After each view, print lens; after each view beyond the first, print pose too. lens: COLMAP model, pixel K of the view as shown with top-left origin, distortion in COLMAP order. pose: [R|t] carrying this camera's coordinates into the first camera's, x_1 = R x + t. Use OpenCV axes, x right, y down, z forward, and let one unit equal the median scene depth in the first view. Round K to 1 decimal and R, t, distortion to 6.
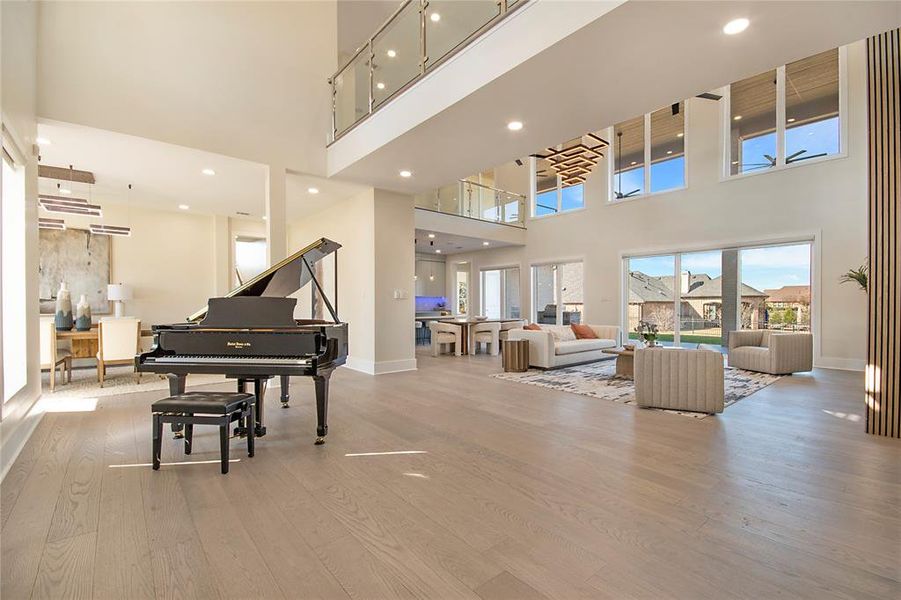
lens RADIAL K [[404.5, 0, 450.4], [0, 404.5, 301.8], [0, 0, 1]] dist [0.009274, -0.001383]
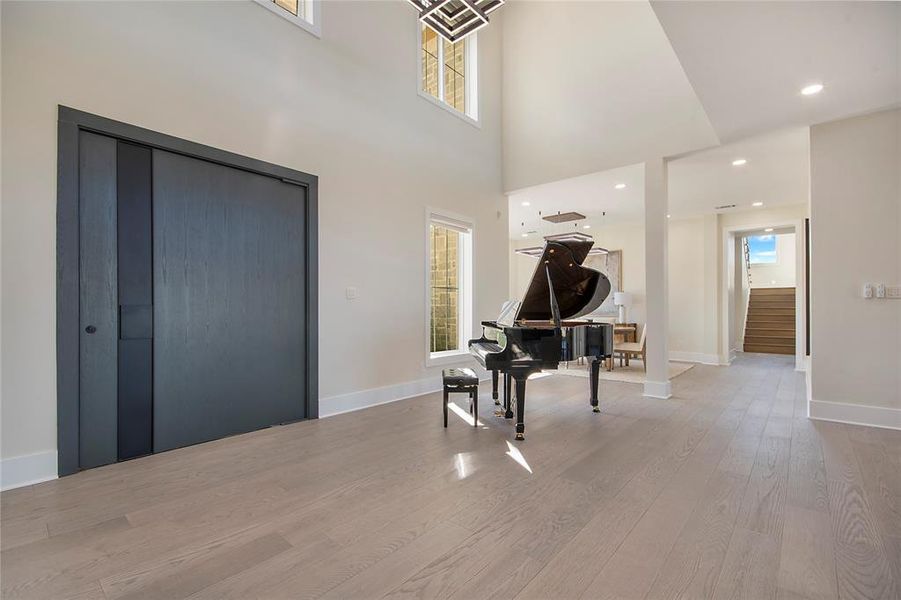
lens RADIAL K [[404.5, 0, 459.5], [0, 404.5, 302.5], [0, 0, 1]] dist [0.009274, -0.001383]
pose [[0.168745, -0.014245, -0.985557, 0.270015], [0.003522, 0.999898, -0.013849, 0.004170], [0.985653, -0.001134, 0.168778, 0.263477]]
